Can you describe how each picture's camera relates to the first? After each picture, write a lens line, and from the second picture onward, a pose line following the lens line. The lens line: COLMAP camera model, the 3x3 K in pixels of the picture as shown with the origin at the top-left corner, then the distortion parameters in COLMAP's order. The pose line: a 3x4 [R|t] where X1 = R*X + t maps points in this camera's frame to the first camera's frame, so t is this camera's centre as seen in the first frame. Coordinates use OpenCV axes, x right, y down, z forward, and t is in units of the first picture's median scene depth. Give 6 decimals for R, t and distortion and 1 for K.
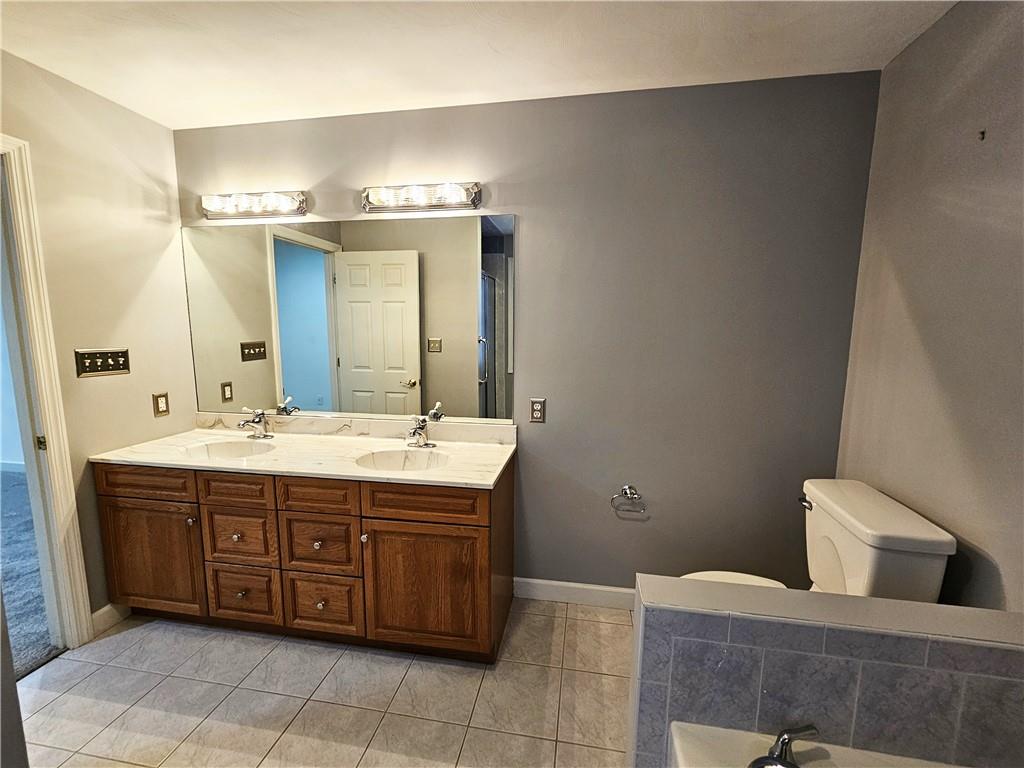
lens RADIAL K [[422.8, 0, 513.6], [0, 422.8, 382.0], [0, 0, 1]] dist [0.000924, 0.000167]
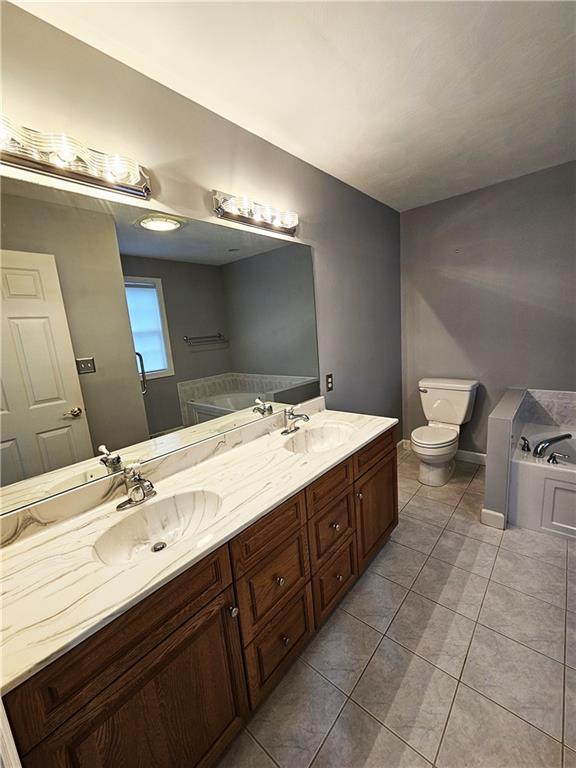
lens RADIAL K [[317.1, 0, 289.4], [0, 317.1, 385.9], [0, 0, 1]] dist [0.000924, 0.000167]
pose [[0.513962, -0.203351, 0.833361, -0.946059], [0.186160, 0.974784, 0.123049, -0.084577], [-0.837369, 0.091896, 0.538858, 0.513395]]
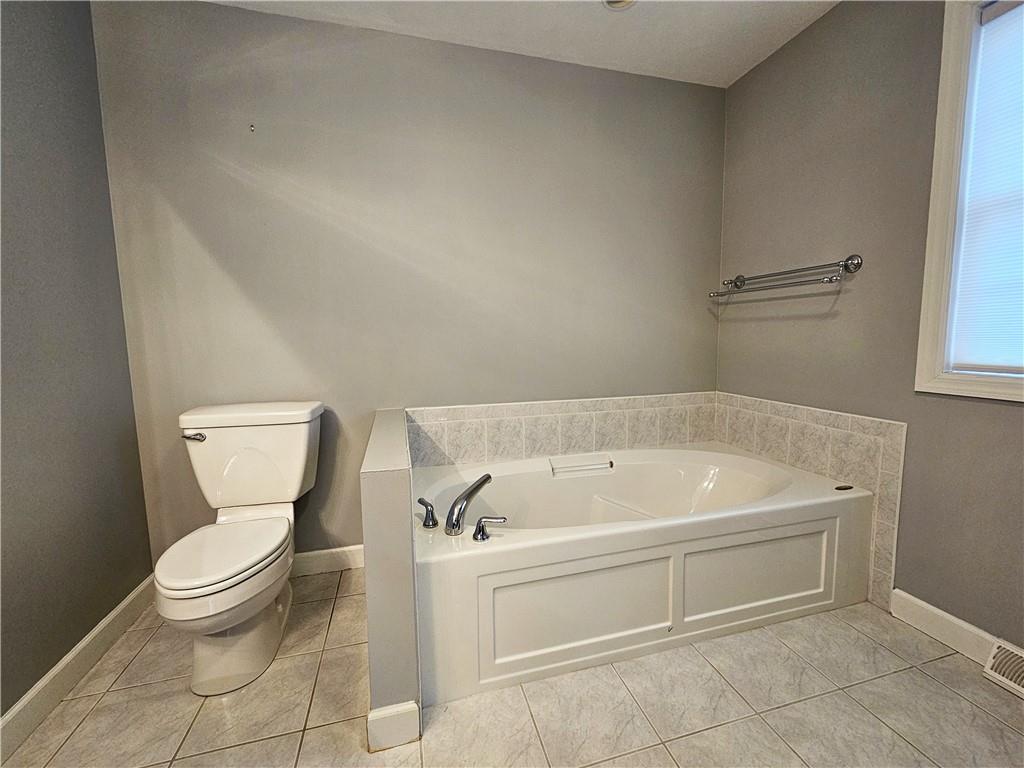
lens RADIAL K [[422.8, 0, 513.6], [0, 422.8, 382.0], [0, 0, 1]] dist [0.000924, 0.000167]
pose [[-0.426809, -0.097182, 0.899105, -0.408452], [0.124915, 0.978344, 0.165045, 0.062048], [-0.895673, 0.182755, -0.405427, 0.554528]]
